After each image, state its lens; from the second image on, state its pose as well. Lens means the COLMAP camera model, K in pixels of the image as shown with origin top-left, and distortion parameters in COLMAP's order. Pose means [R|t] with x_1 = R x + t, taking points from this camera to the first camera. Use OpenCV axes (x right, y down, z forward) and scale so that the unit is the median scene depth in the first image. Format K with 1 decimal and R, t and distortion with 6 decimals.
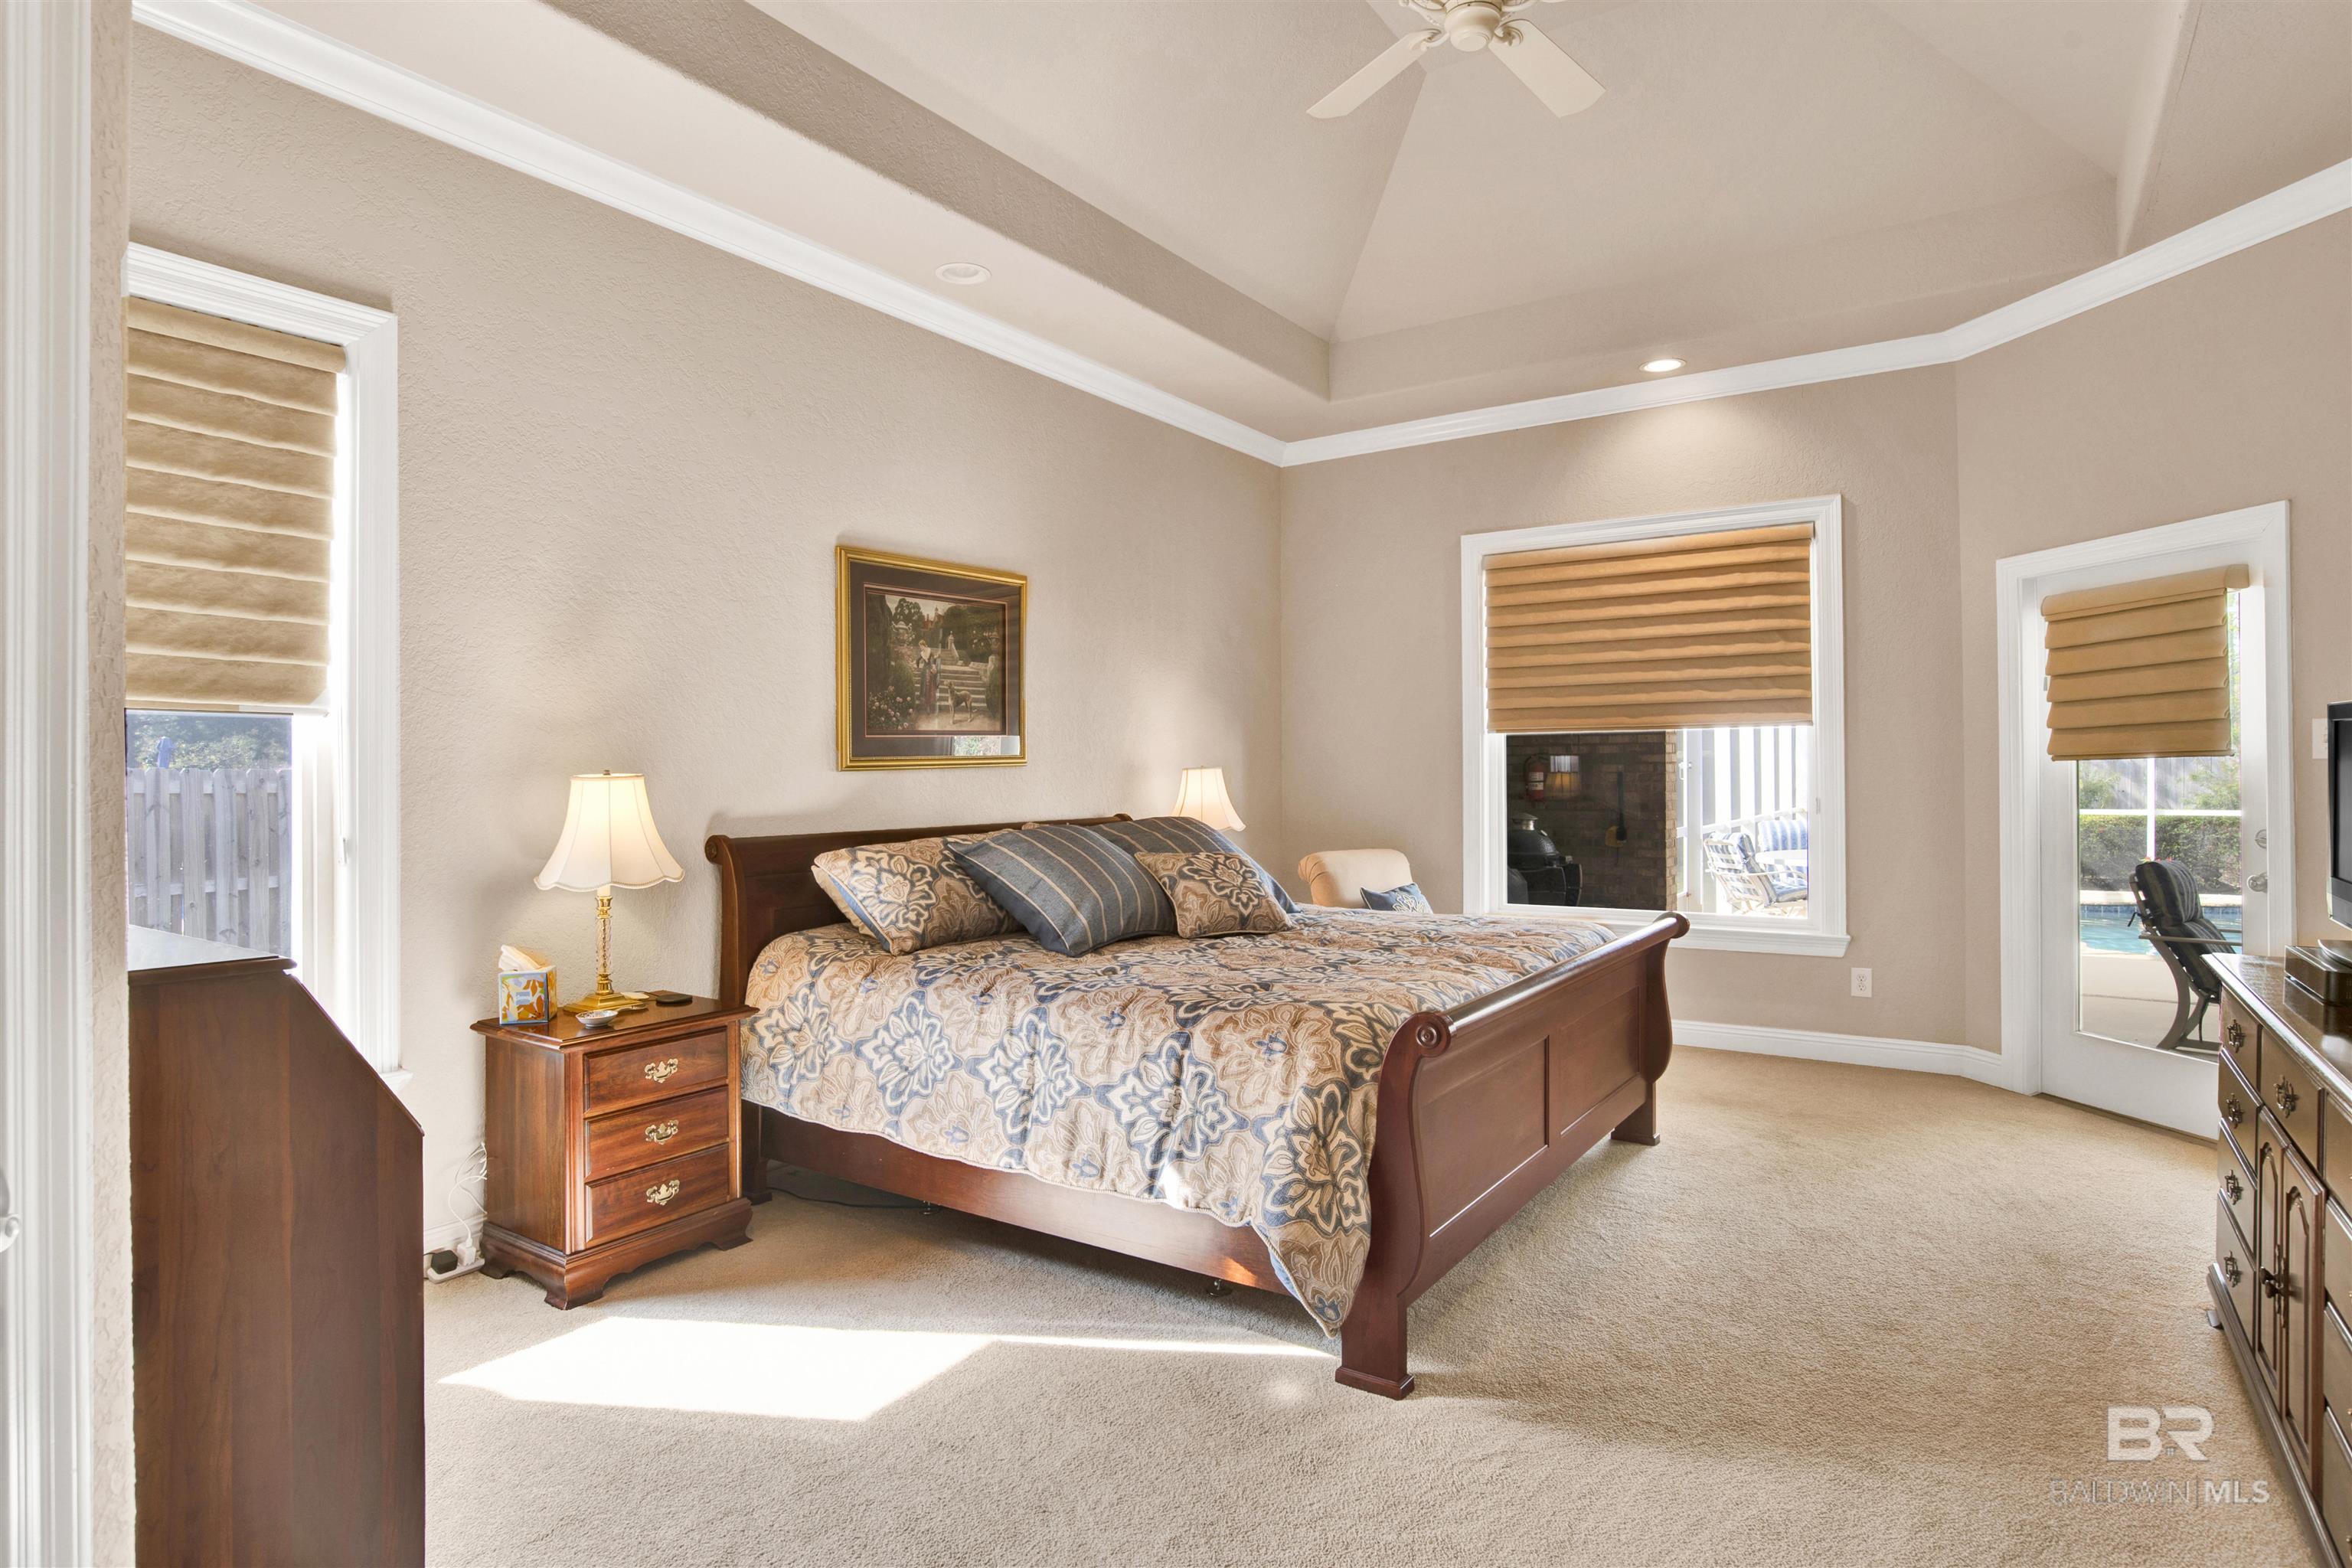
lens RADIAL K [[1230.8, 0, 1184.7], [0, 1230.8, 780.0], [0, 0, 1]] dist [-0.070717, 0.024166]
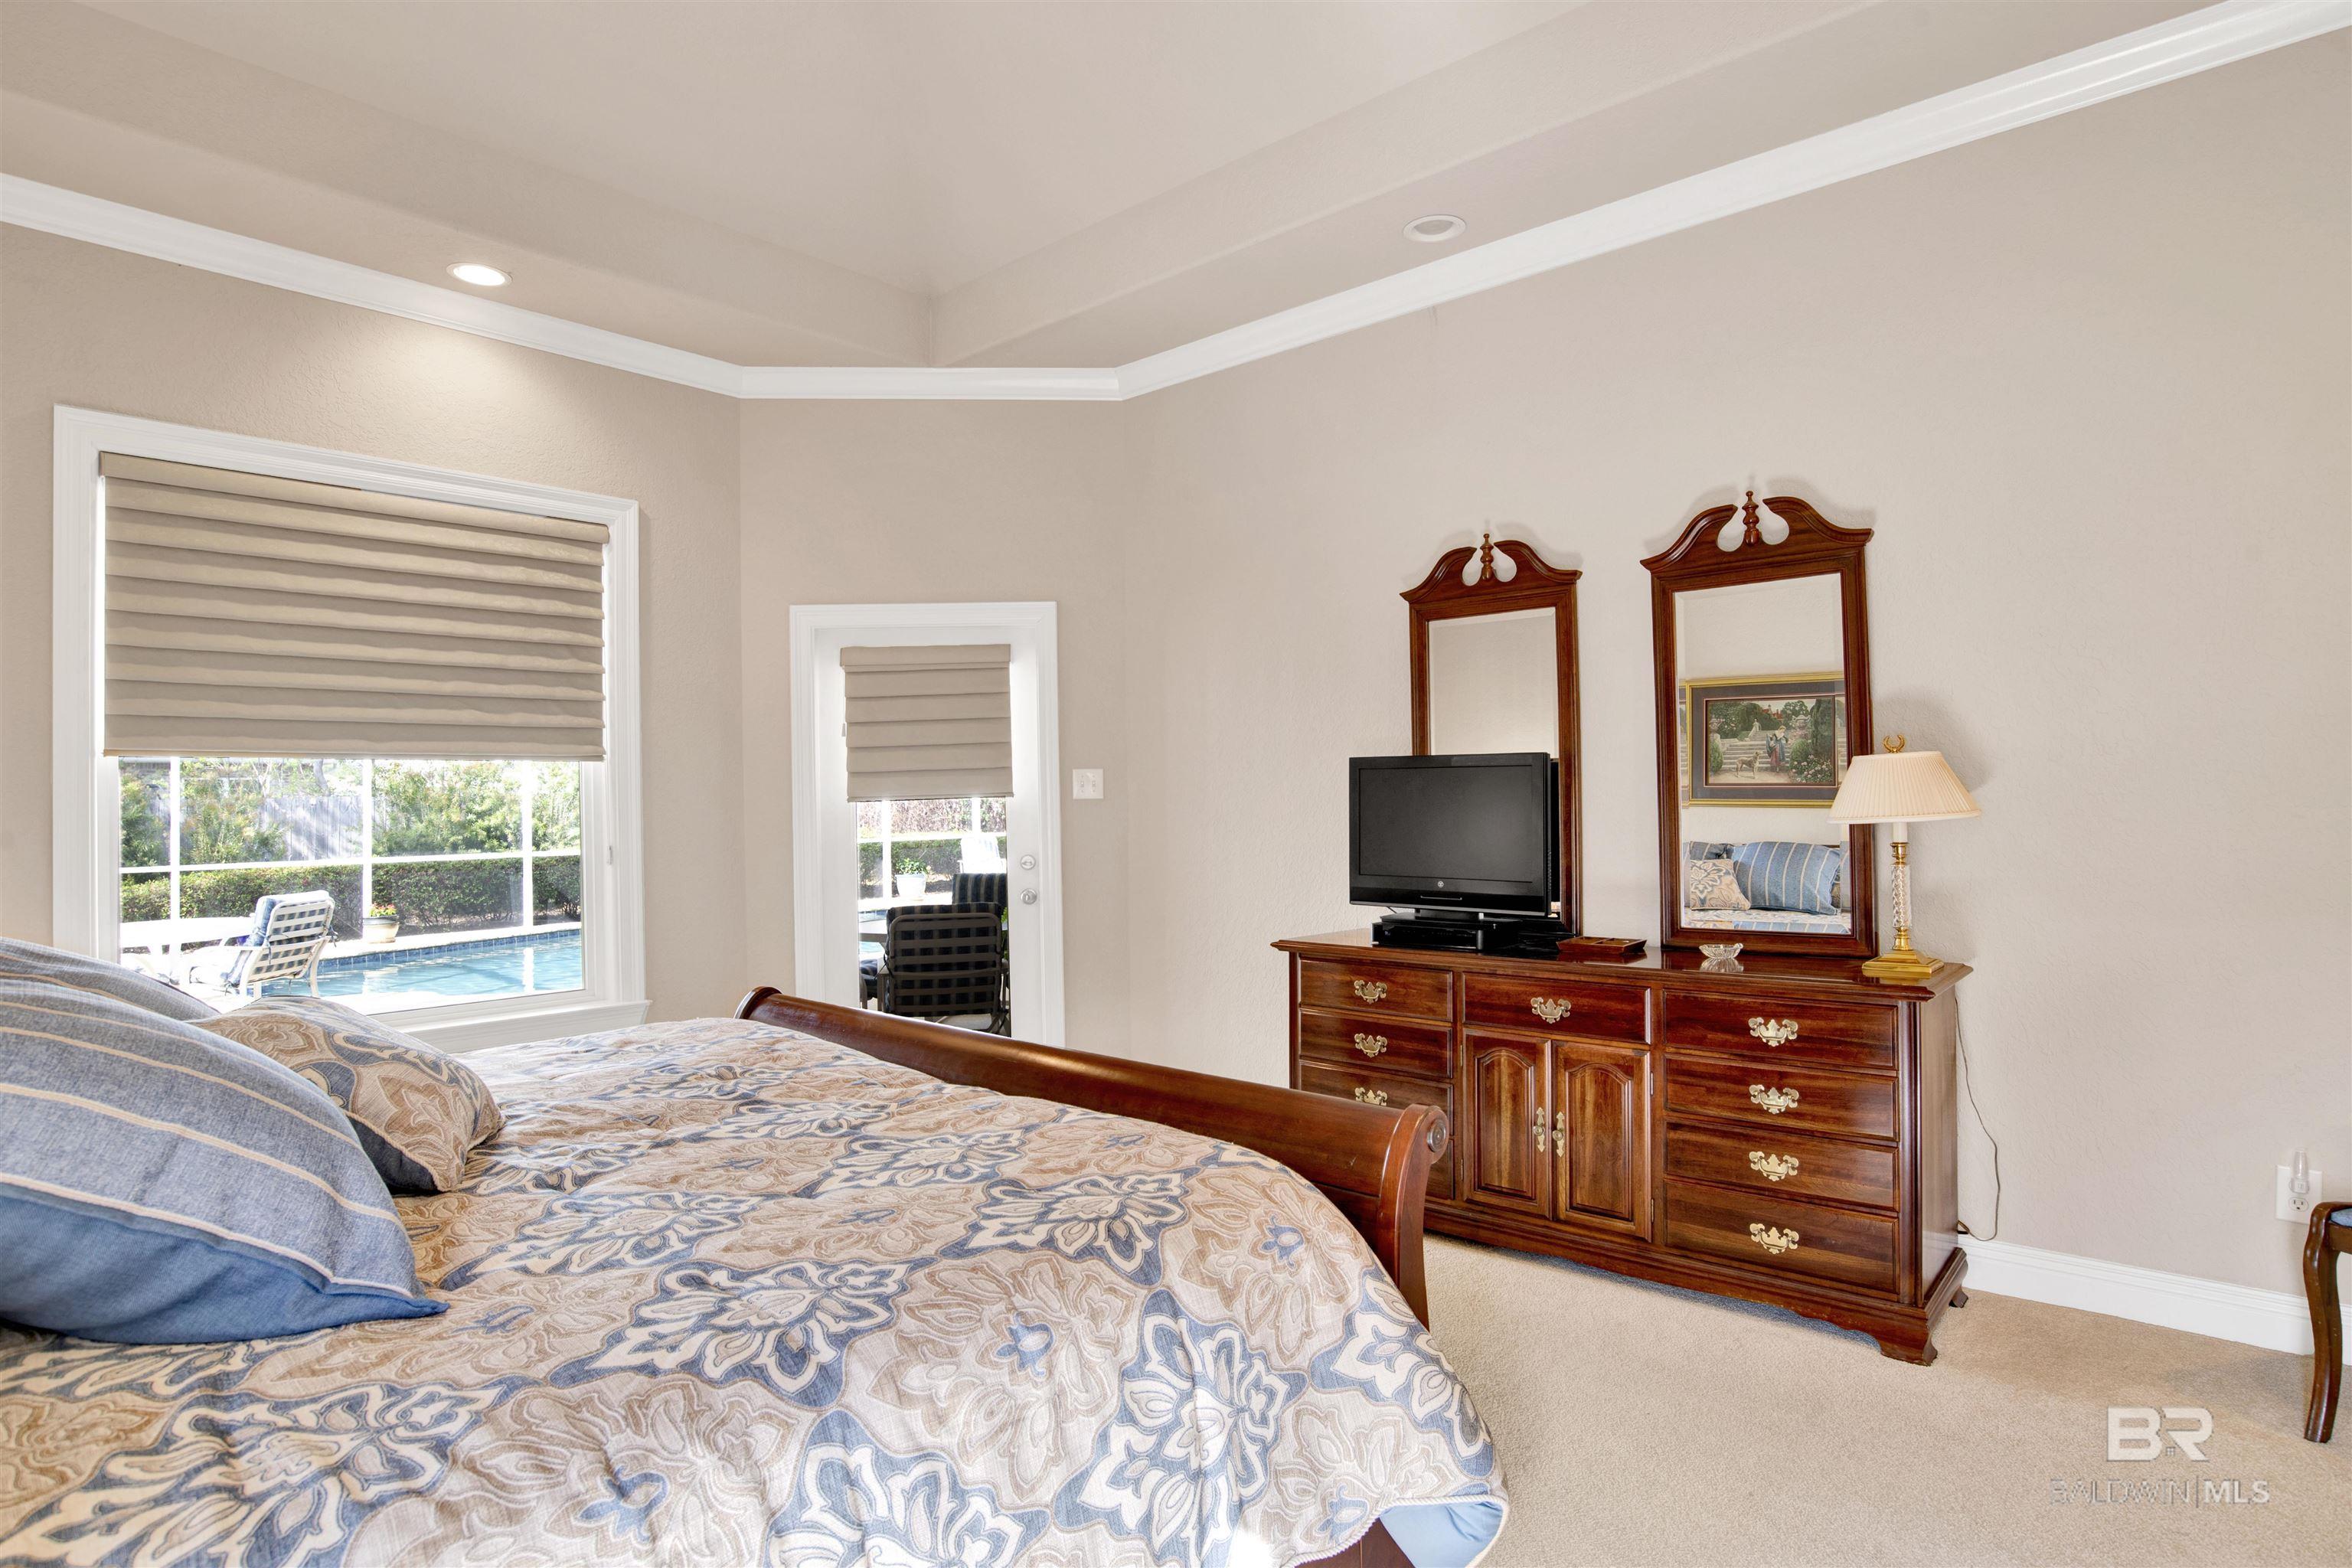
lens RADIAL K [[1226.7, 0, 1195.6], [0, 1226.7, 770.4], [0, 0, 1]] dist [-0.044667, 0.000709]
pose [[0.130148, 0.027866, 0.991103, -0.434321], [0.019424, 0.999341, -0.030649, -0.005595], [-0.991304, 0.023240, 0.129521, 0.738810]]
